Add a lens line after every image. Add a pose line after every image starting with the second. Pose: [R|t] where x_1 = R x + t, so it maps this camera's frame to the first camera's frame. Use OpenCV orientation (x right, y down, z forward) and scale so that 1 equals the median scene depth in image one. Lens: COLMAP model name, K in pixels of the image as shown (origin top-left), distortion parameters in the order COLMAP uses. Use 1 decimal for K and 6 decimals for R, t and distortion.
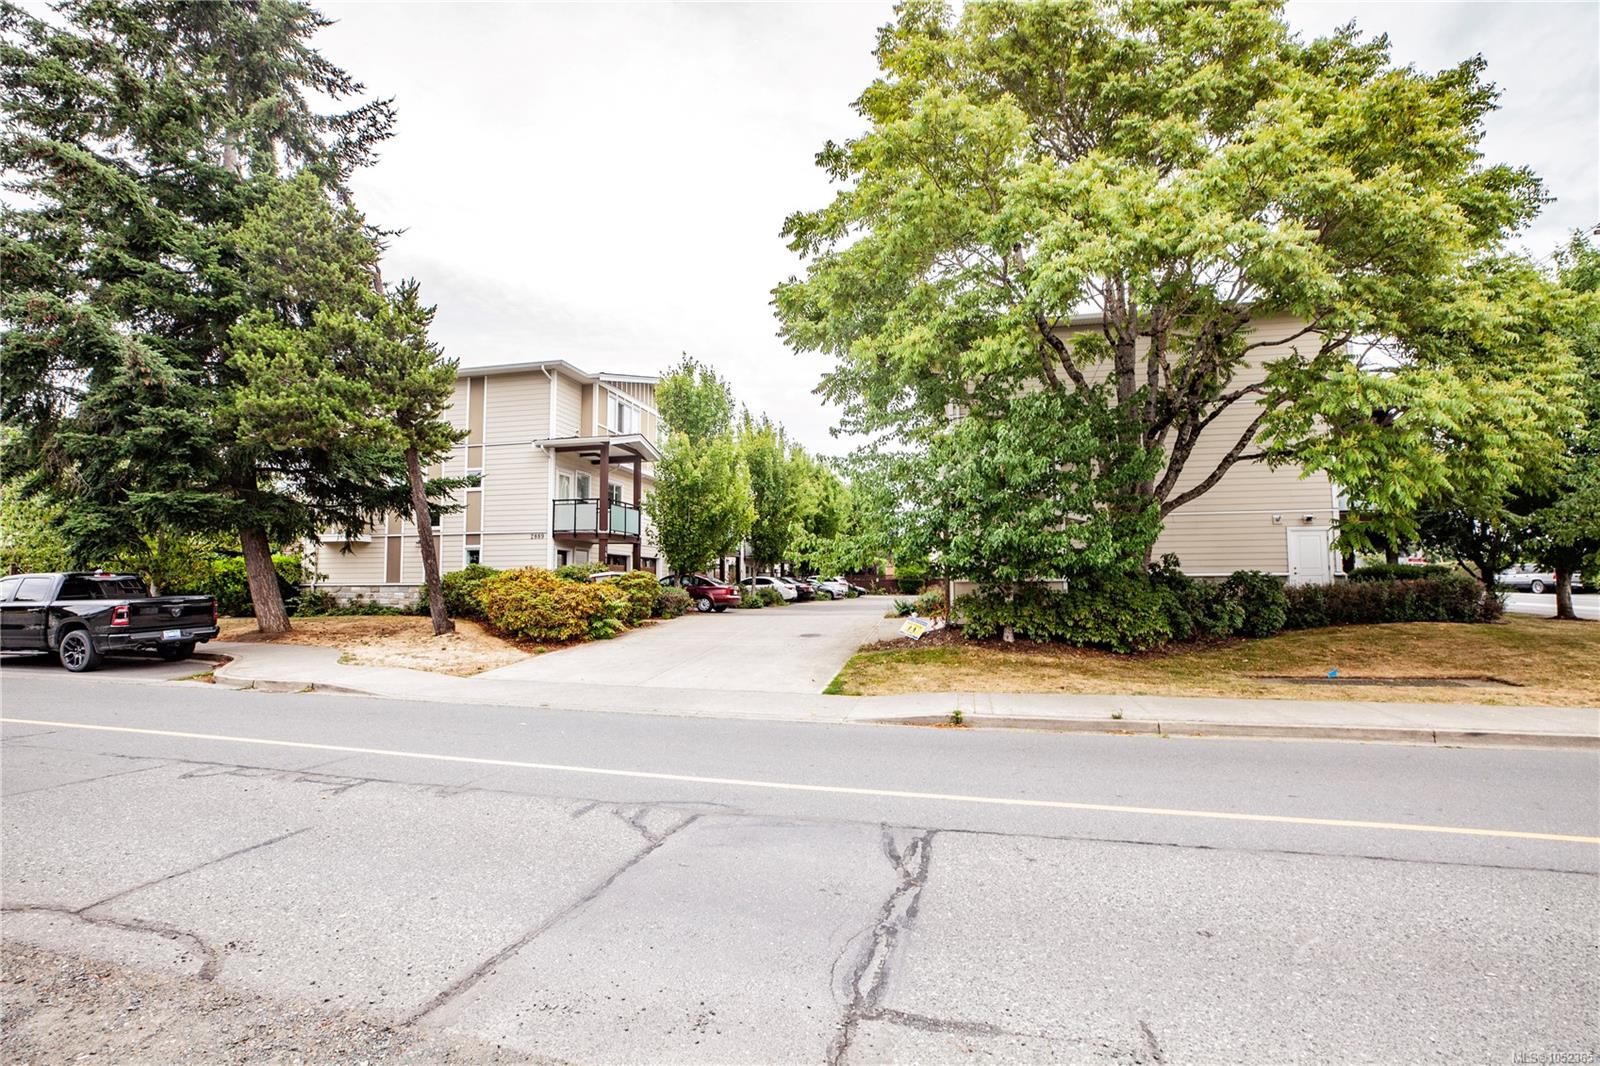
lens RADIAL K [[734.0, 0, 804.4], [0, 734.0, 534.4], [0, 0, 1]] dist [-0.038029, 0.013626]
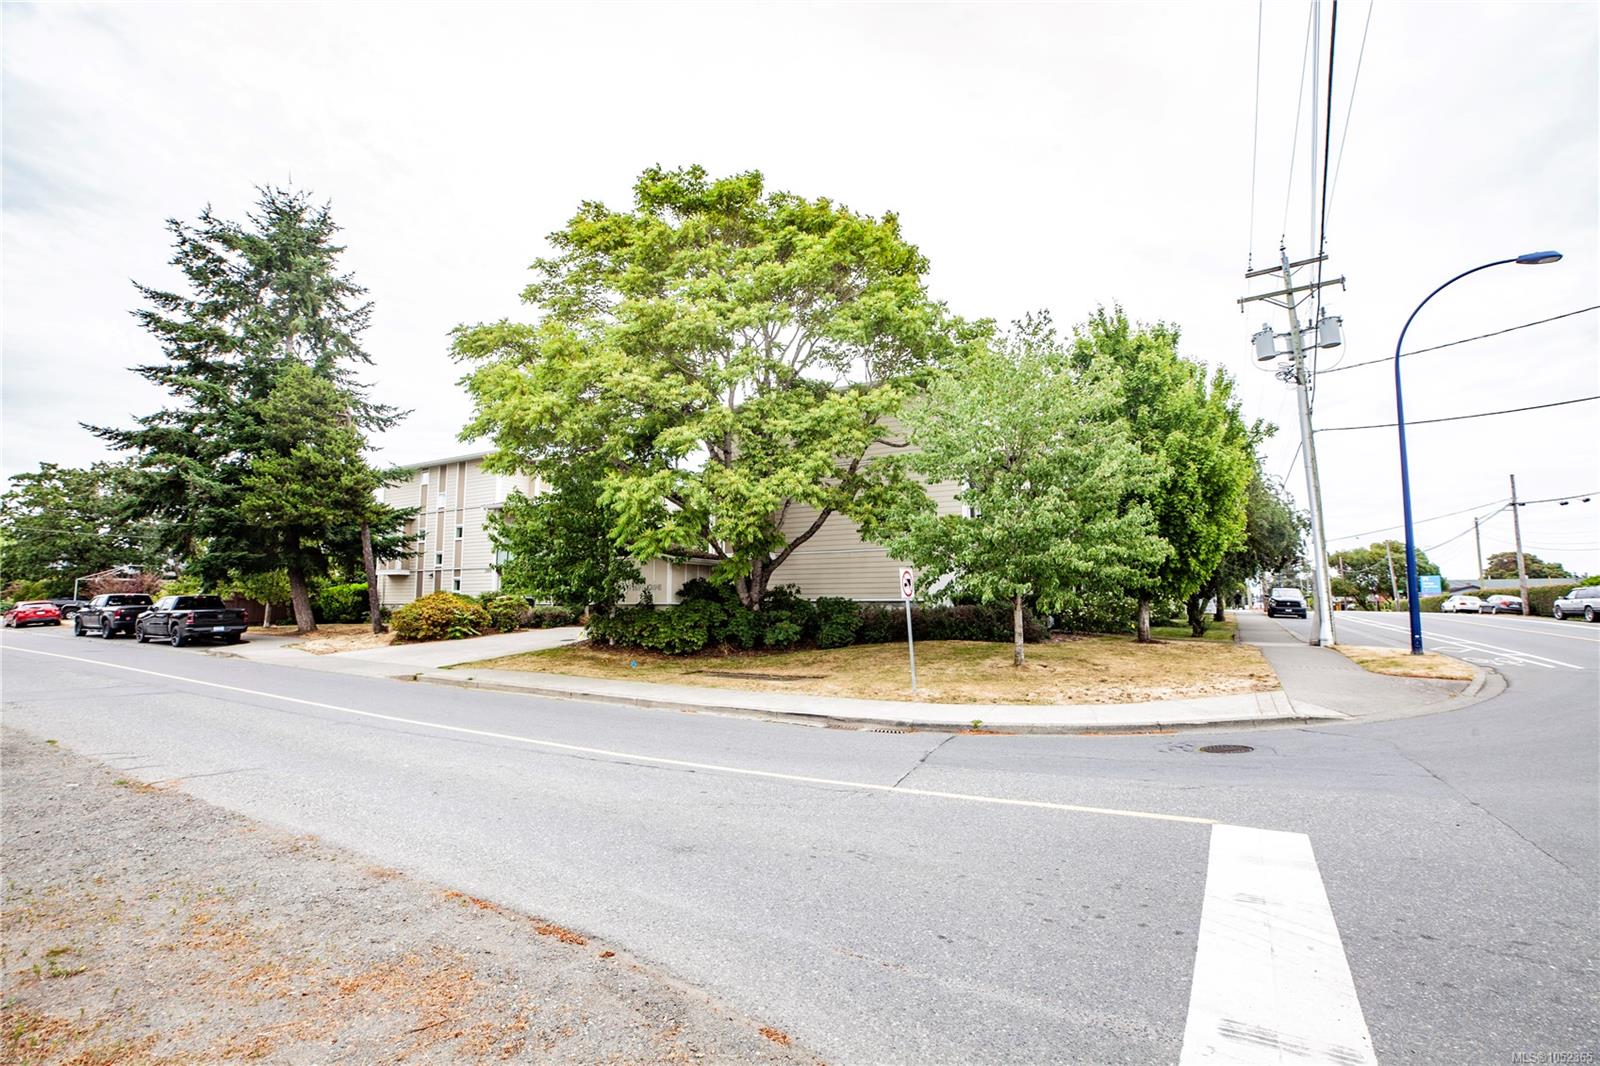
lens RADIAL K [[734.0, 0, 804.4], [0, 734.0, 534.4], [0, 0, 1]] dist [-0.038029, 0.013626]
pose [[0.952929, -0.019964, -0.302535, 0.913896], [0.011139, 0.999461, -0.030867, -0.024674], [0.302988, 0.026045, 0.952638, -0.258845]]
